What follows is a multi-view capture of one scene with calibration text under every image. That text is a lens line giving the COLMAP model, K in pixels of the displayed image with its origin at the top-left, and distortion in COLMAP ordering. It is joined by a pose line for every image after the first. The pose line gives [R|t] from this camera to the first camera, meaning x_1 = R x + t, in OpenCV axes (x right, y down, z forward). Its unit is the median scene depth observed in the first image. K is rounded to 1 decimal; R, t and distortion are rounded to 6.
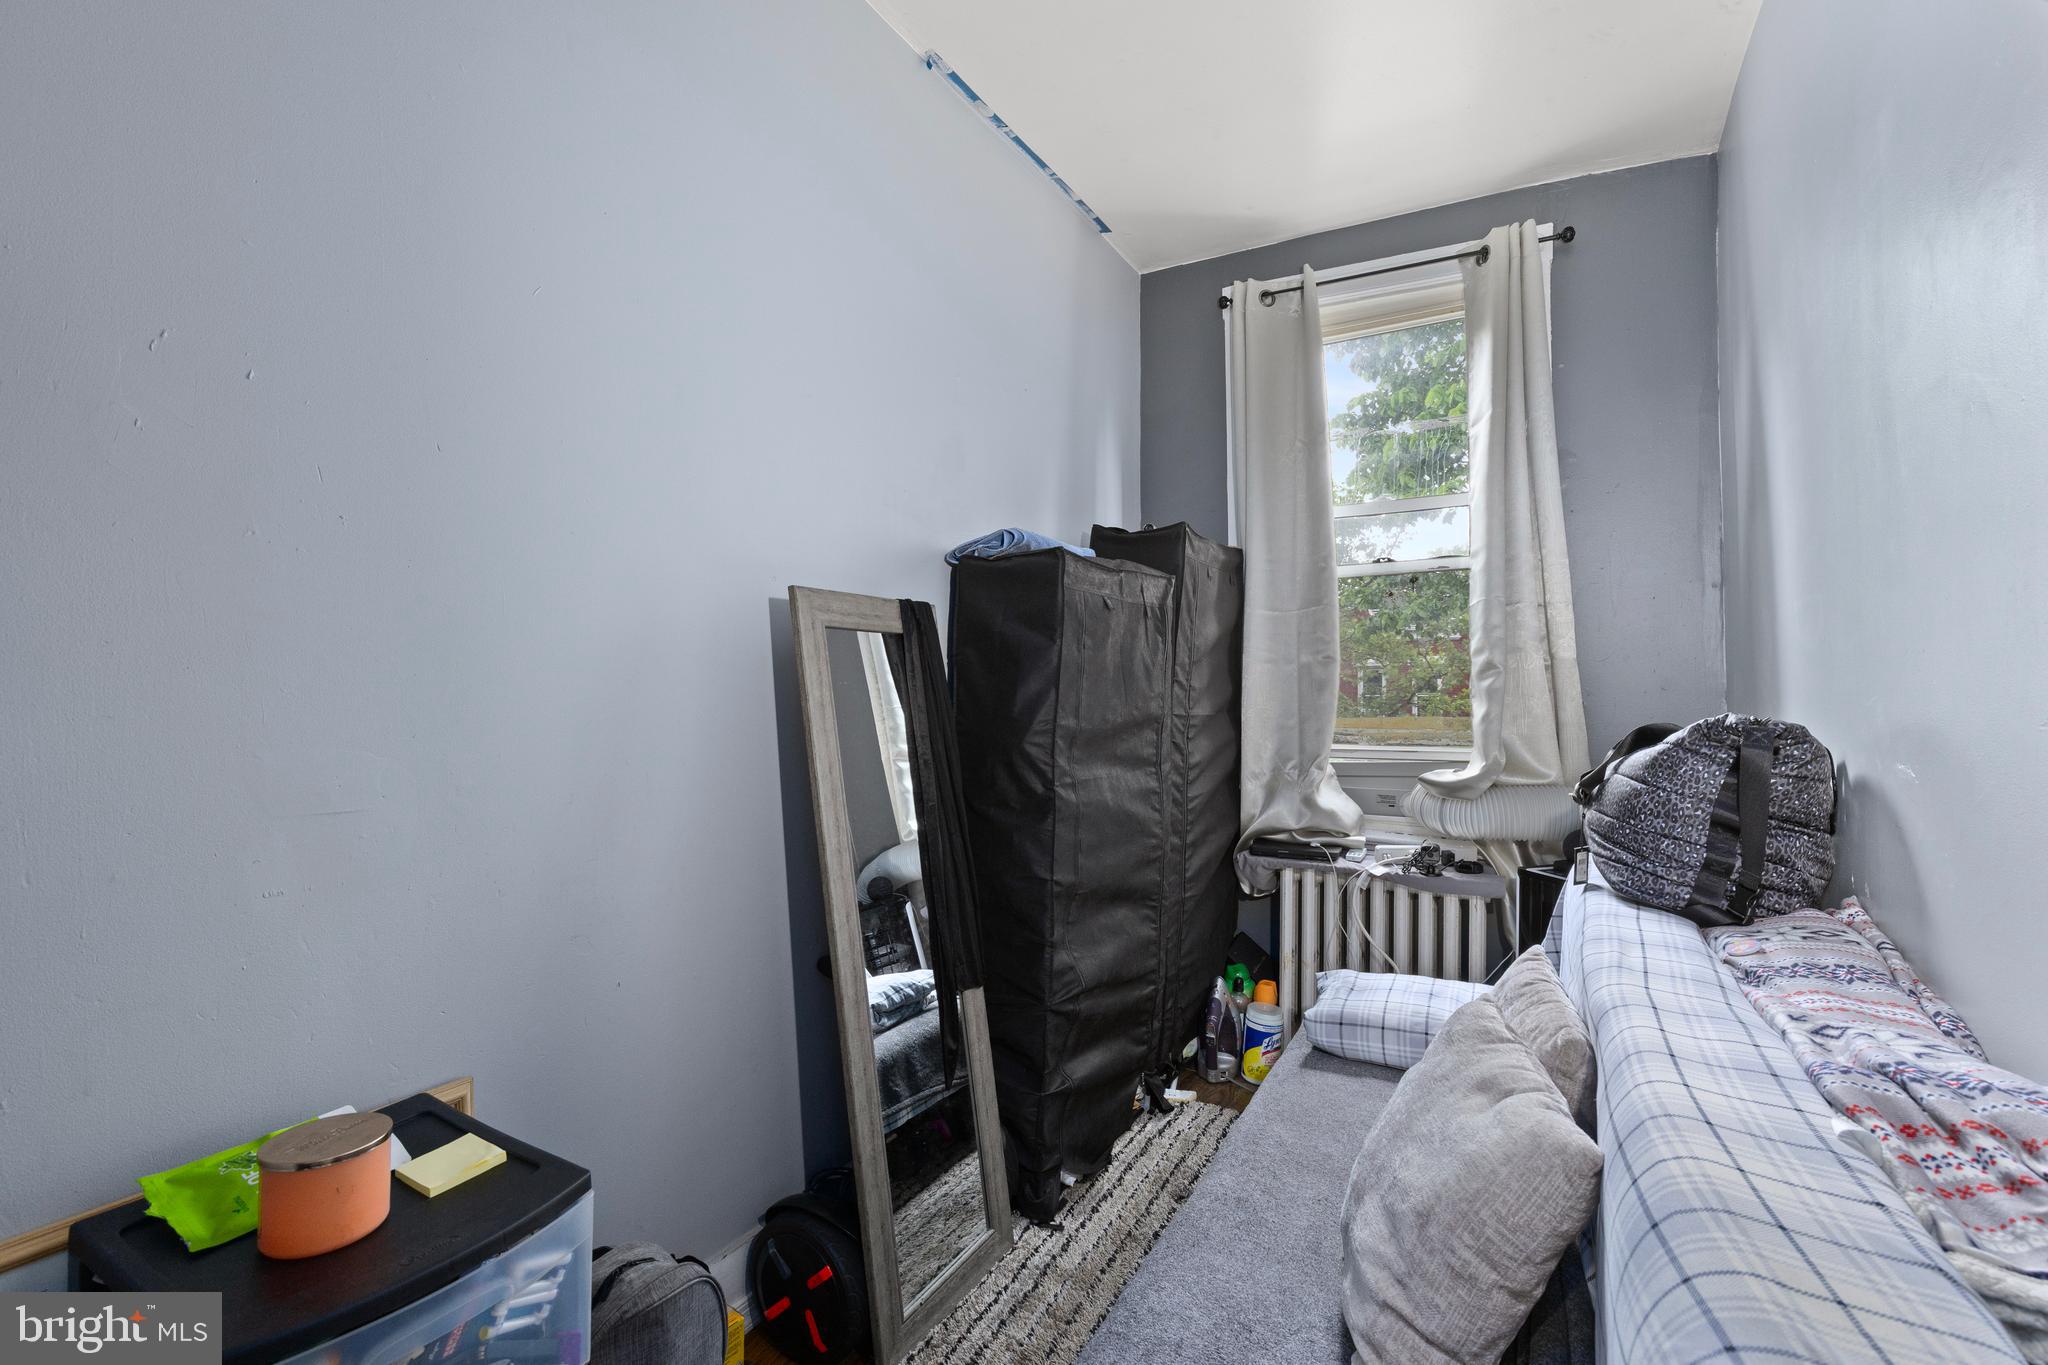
lens RADIAL K [[932.9, 0, 1019.3], [0, 932.9, 674.6], [0, 0, 1]] dist [0.001143, 0.000109]
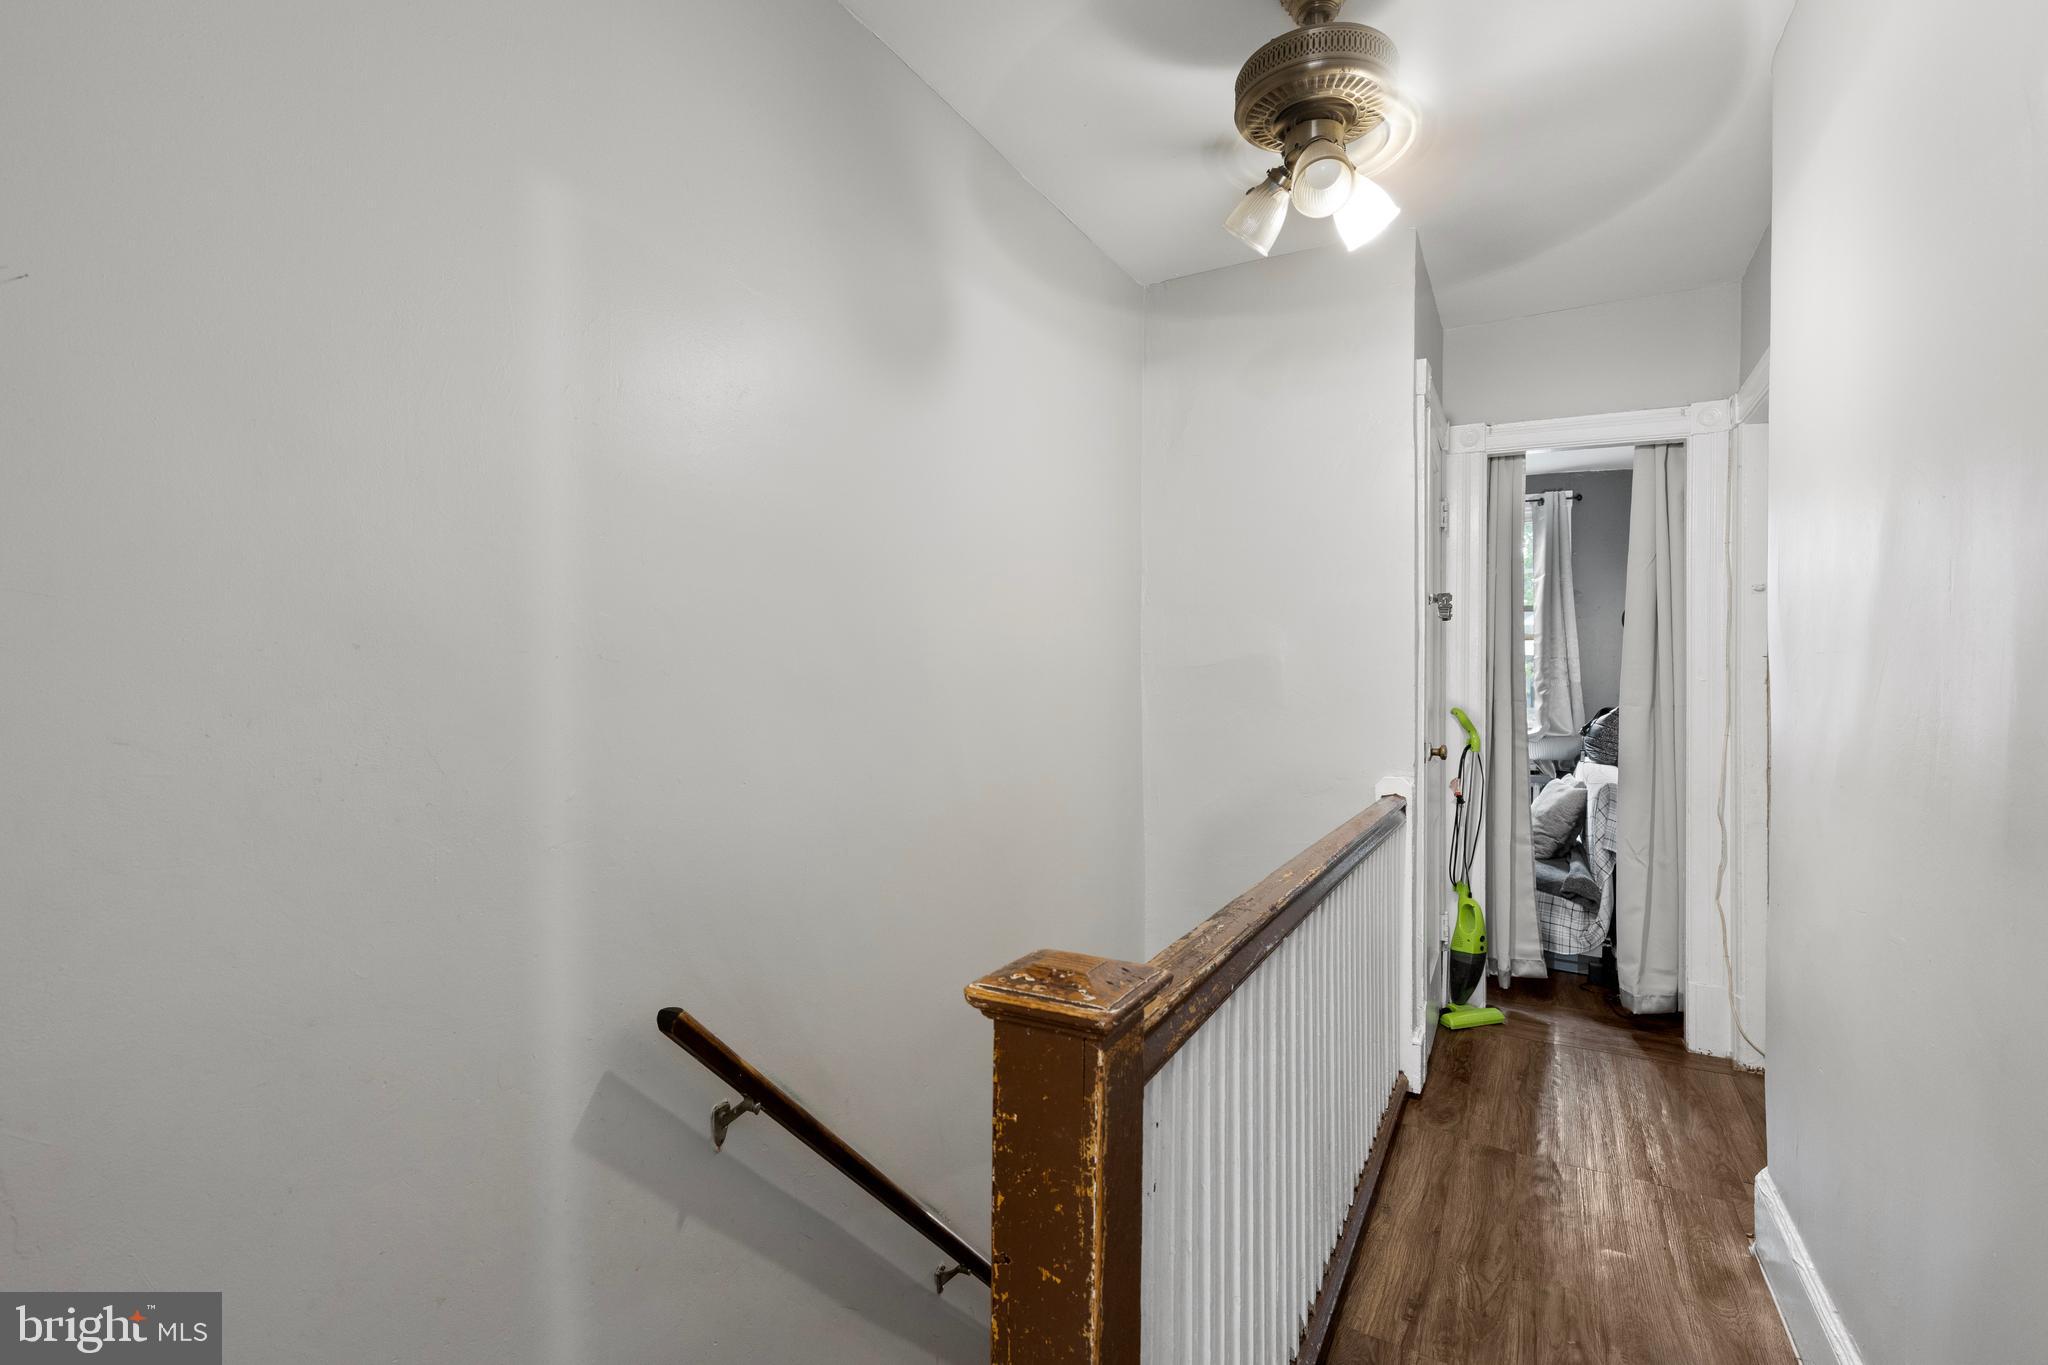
lens RADIAL K [[932.9, 0, 1026.1], [0, 932.9, 688.9], [0, 0, 1]] dist [0.001143, 0.000109]
pose [[0.999934, 0.005451, 0.010147, -0.796054], [-0.005603, 0.999873, 0.014945, -0.027070], [-0.010064, -0.015001, 0.999837, -1.292266]]
